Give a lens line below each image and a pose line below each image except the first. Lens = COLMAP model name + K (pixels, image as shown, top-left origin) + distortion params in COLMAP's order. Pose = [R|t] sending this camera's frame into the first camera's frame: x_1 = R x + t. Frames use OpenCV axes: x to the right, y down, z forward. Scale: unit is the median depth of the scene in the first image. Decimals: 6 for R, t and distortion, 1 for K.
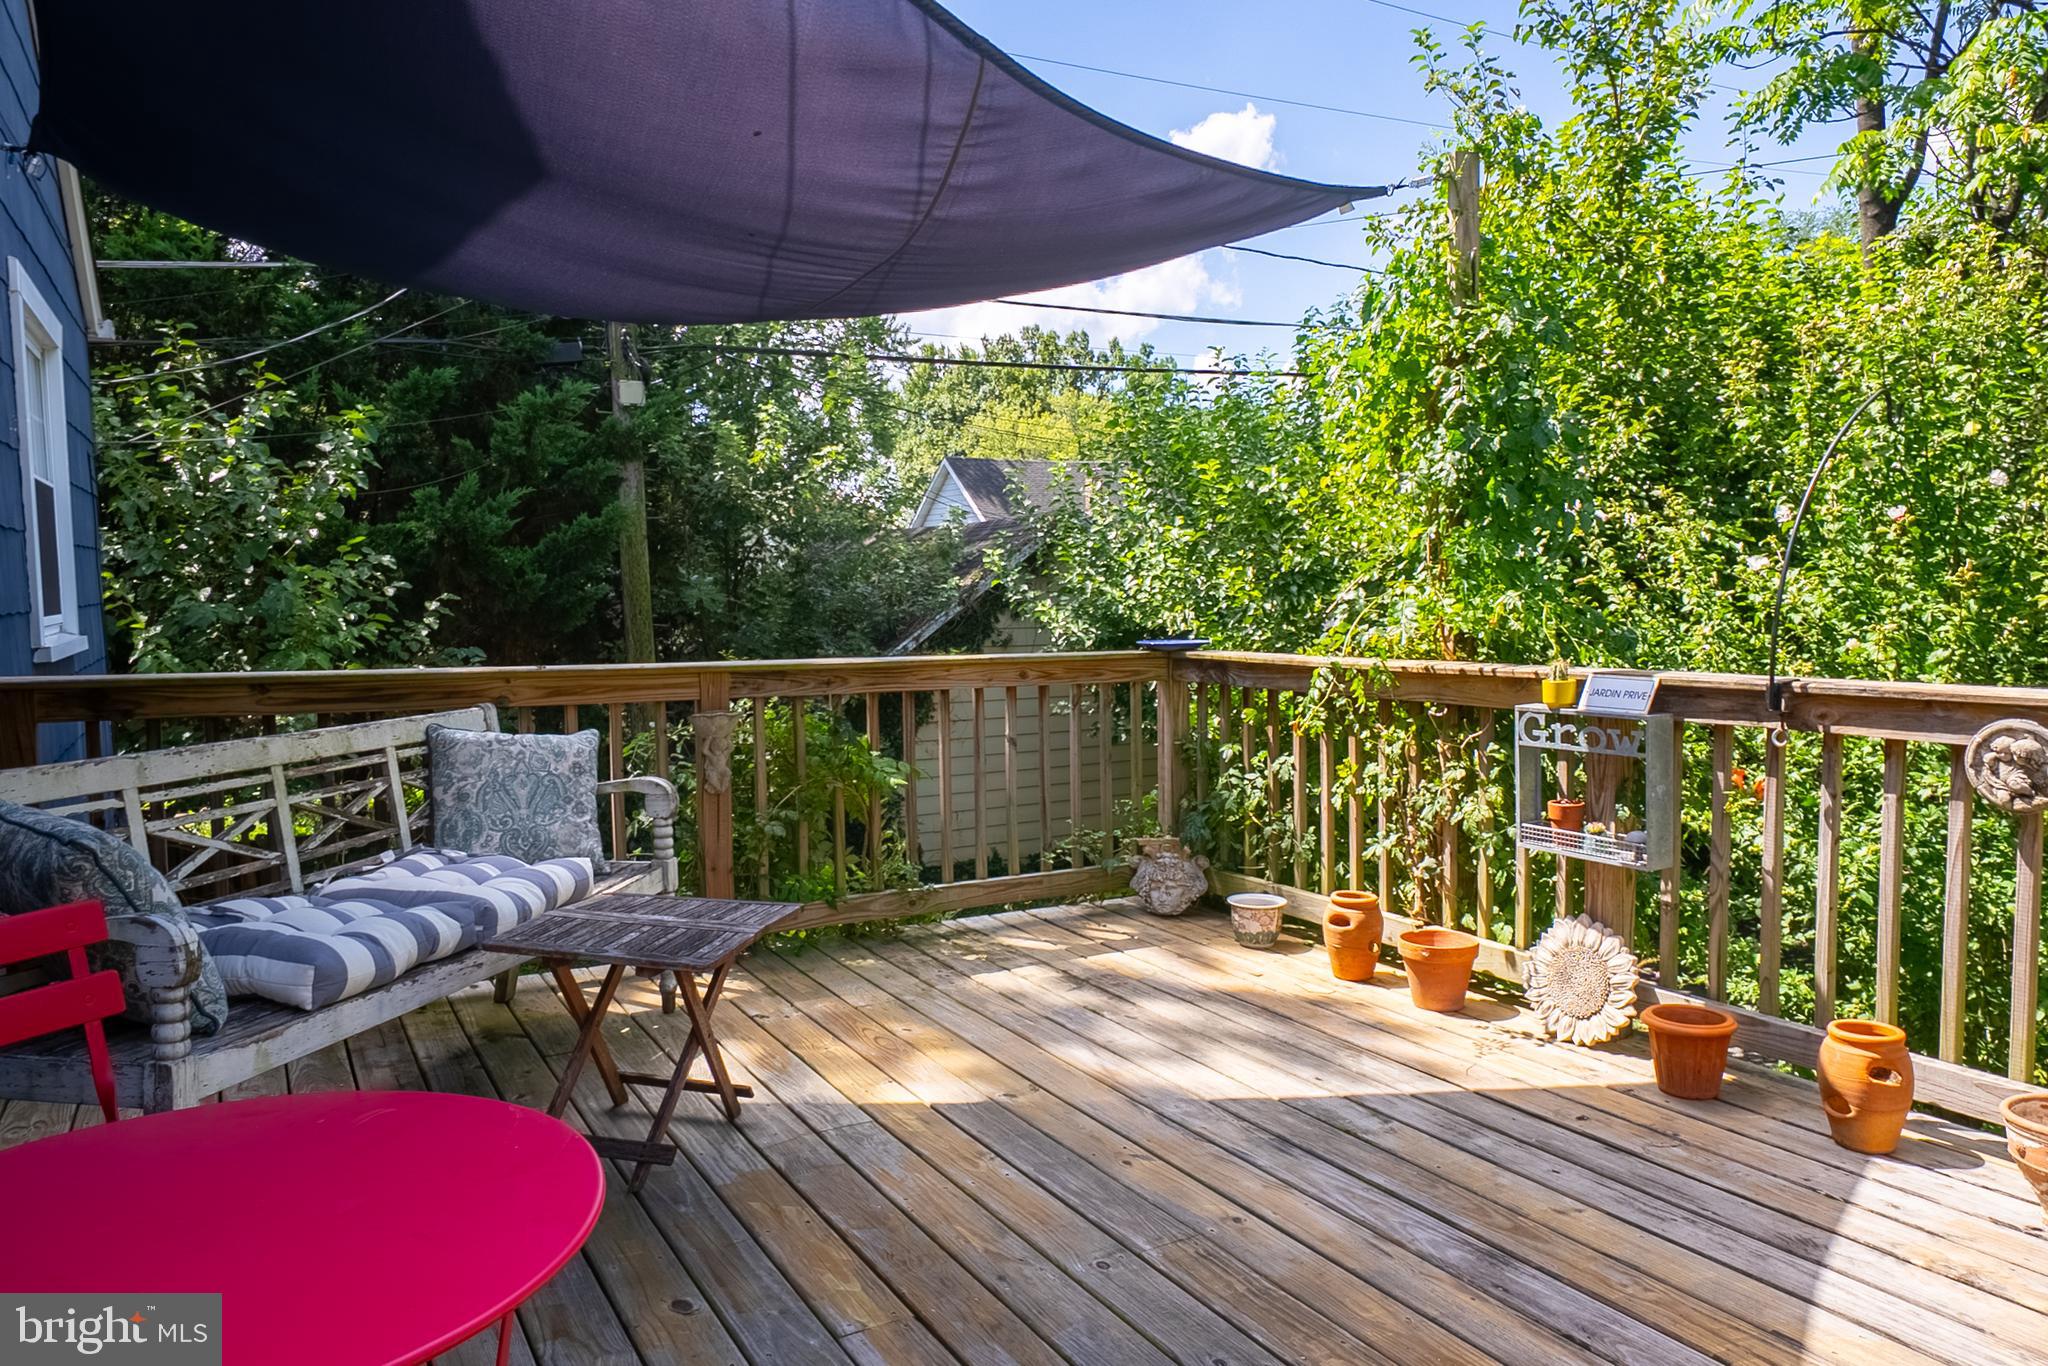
lens RADIAL K [[1367.5, 0, 1016.4], [0, 1367.5, 697.9], [0, 0, 1]] dist [0.009817, -0.027124]
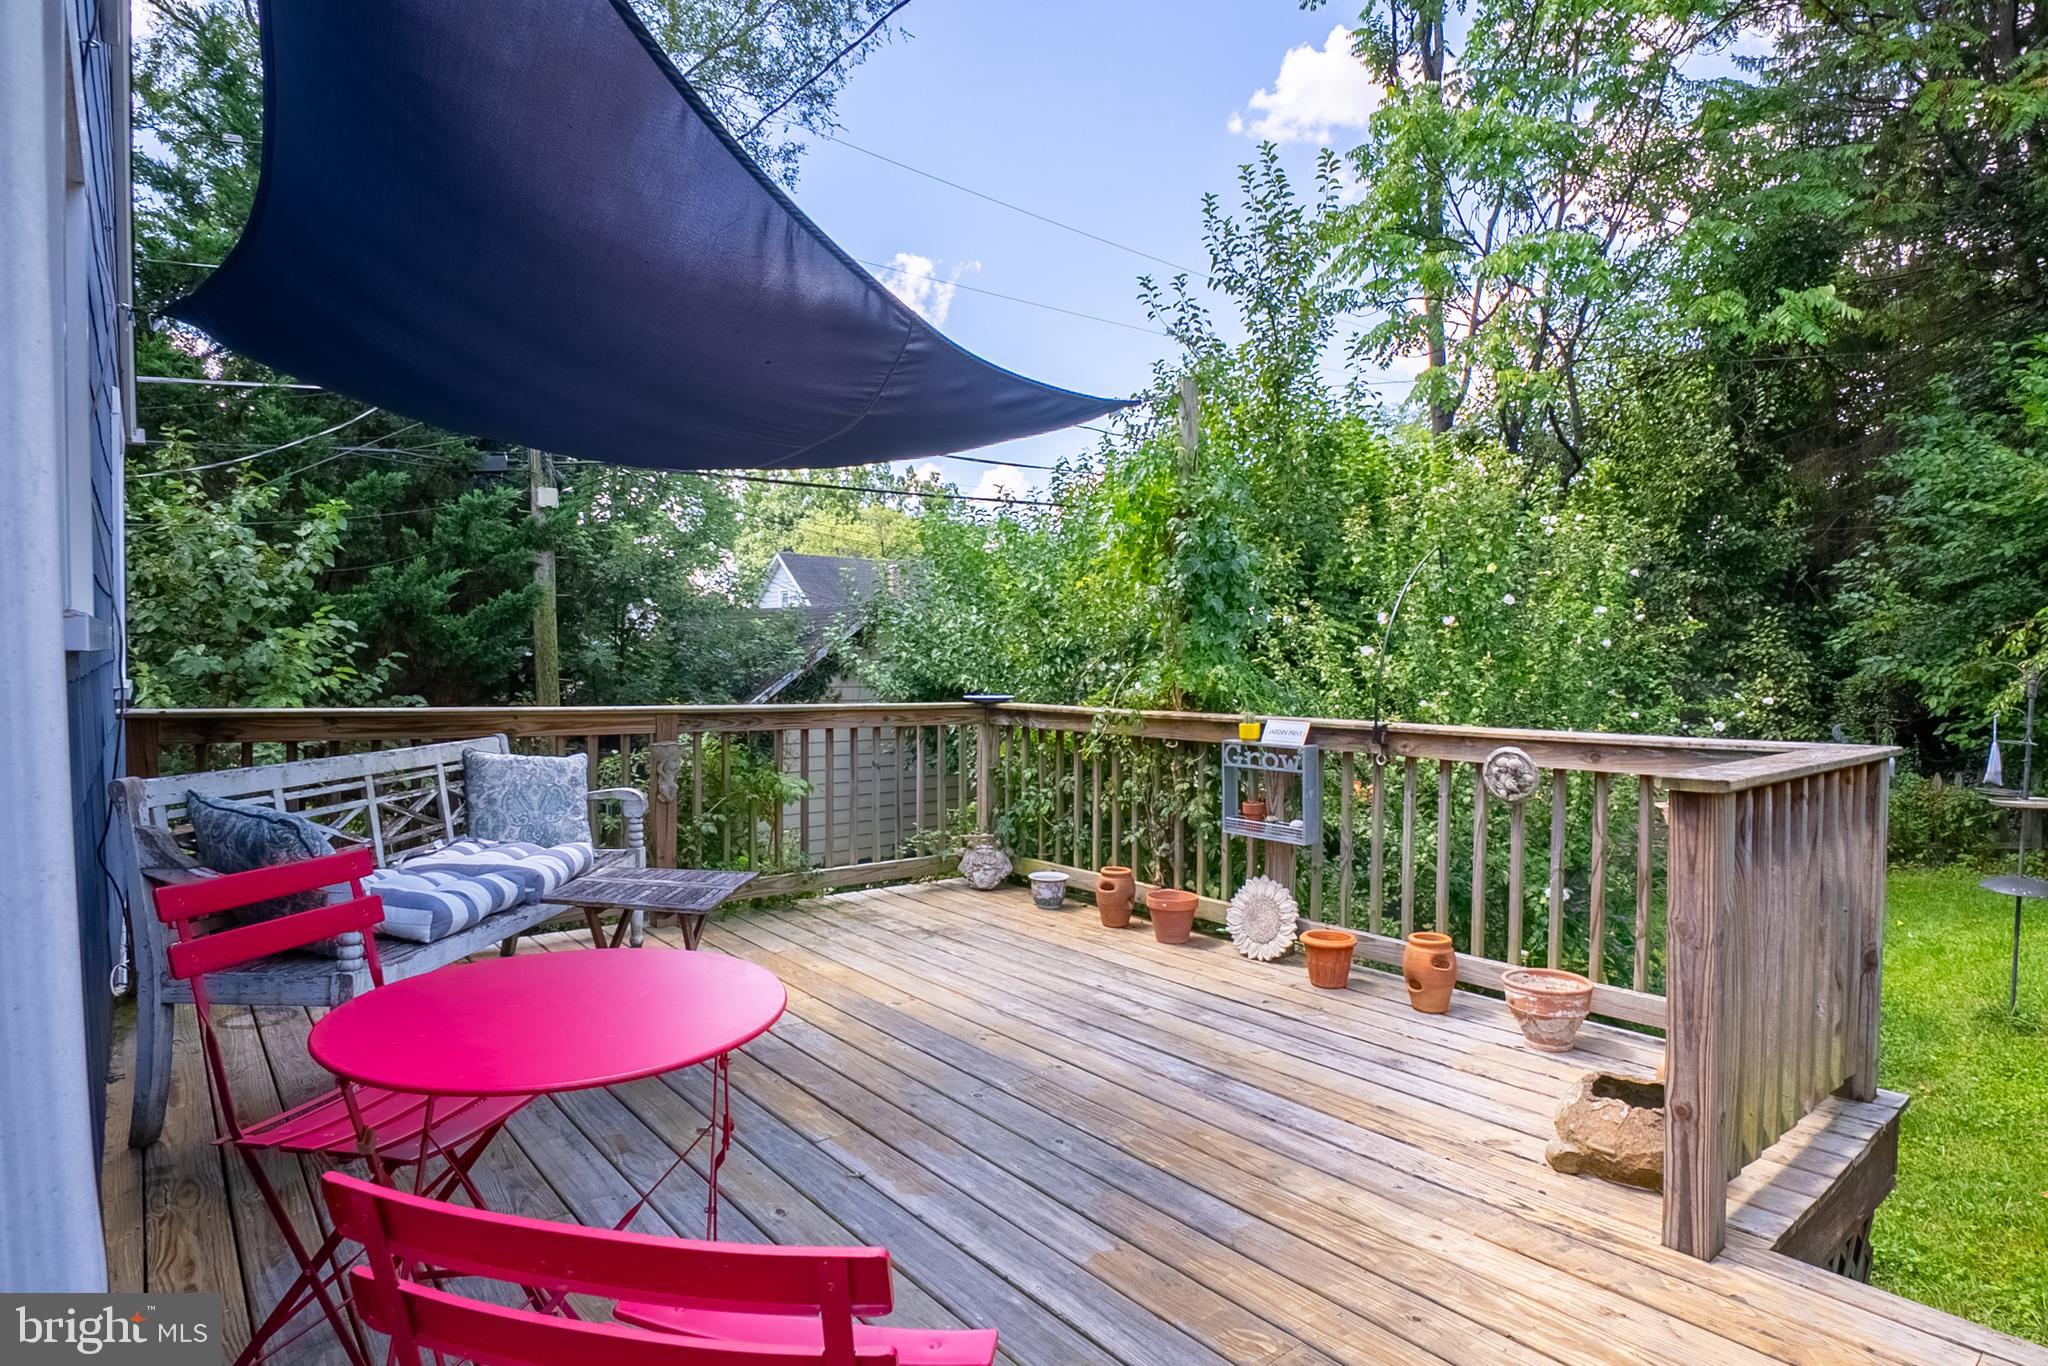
lens RADIAL K [[1071.1, 0, 1019.7], [0, 1071.1, 695.0], [0, 0, 1]] dist [-0.025113, -0.002178]
pose [[0.983649, 0.014427, 0.179517, -0.060297], [-0.006238, 0.998918, -0.046093, 0.009471], [-0.179987, 0.044220, 0.982674, -0.113901]]
